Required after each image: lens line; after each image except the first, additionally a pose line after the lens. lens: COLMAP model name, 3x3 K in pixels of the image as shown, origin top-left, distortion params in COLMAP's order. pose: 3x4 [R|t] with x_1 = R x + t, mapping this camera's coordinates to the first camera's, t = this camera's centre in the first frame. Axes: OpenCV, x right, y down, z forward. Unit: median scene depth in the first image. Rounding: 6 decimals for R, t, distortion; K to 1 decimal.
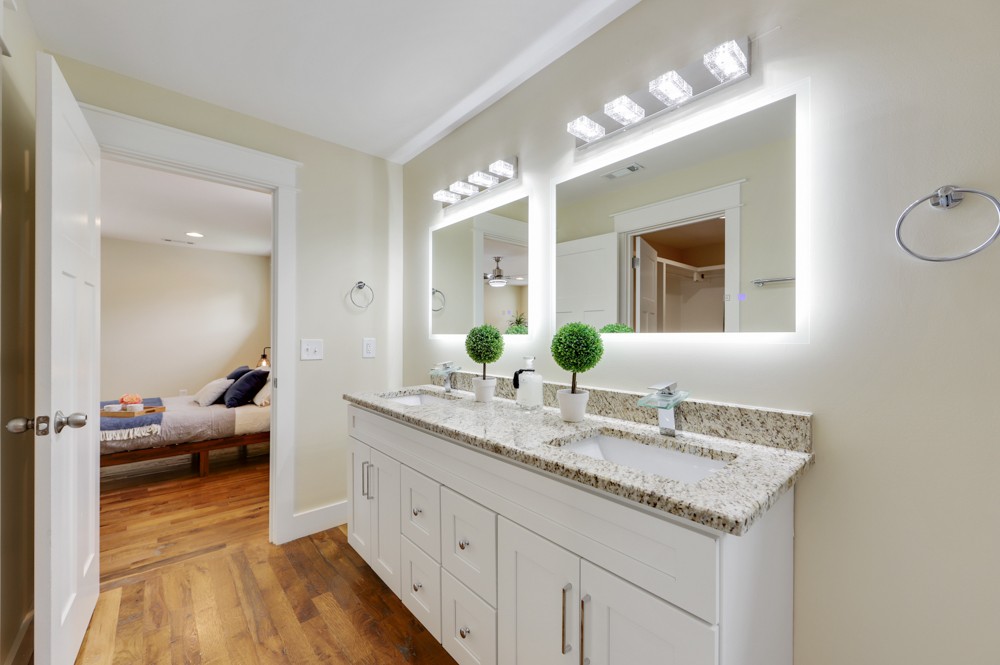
lens RADIAL K [[393.7, 0, 499.0], [0, 393.7, 335.5], [0, 0, 1]] dist [-0.001185, -0.000252]
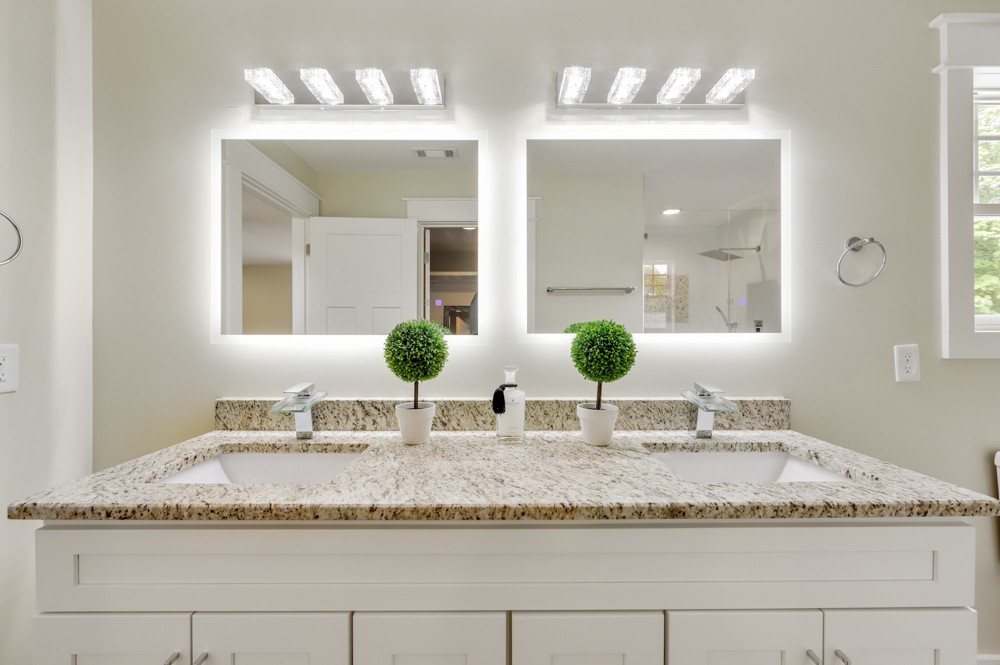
lens RADIAL K [[392.5, 0, 500.0], [0, 392.5, 332.5], [0, 0, 1]] dist [0.001077, -0.000412]
pose [[0.650970, 0.003172, 0.759097, -0.549629], [0.003604, 0.999967, -0.007269, -0.002359], [-0.759095, 0.007468, 0.650937, 0.639503]]
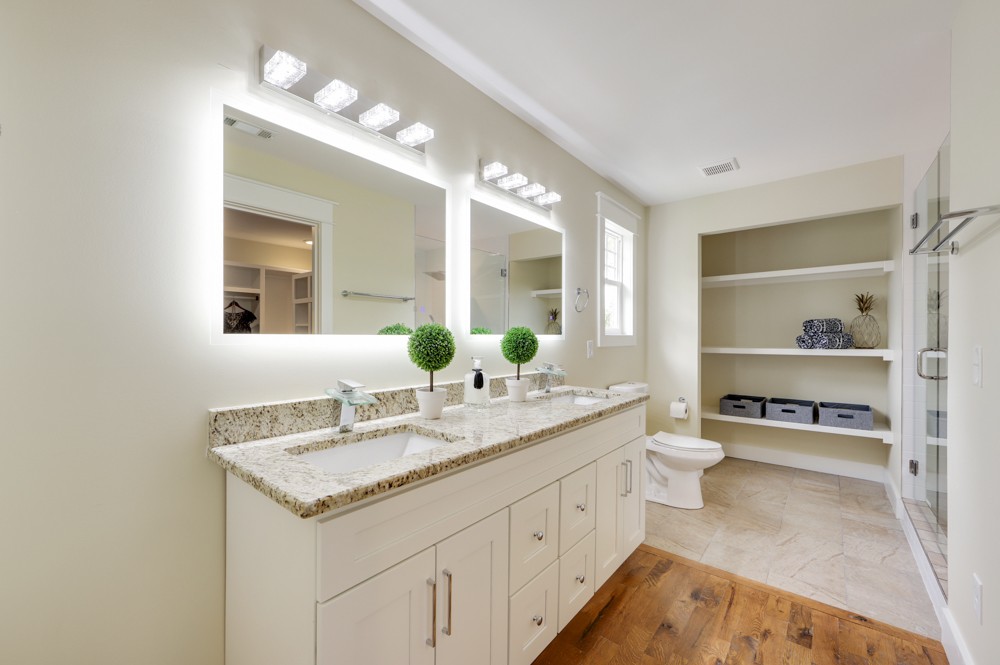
lens RADIAL K [[387.4, 0, 498.3], [0, 387.4, 340.5], [0, 0, 1]] dist [-0.000352, -0.000043]
pose [[-0.149548, -0.011831, 0.988684, -1.102041], [0.000683, 0.999927, 0.012069, -0.002714], [-0.988754, 0.002480, -0.149529, 1.277756]]
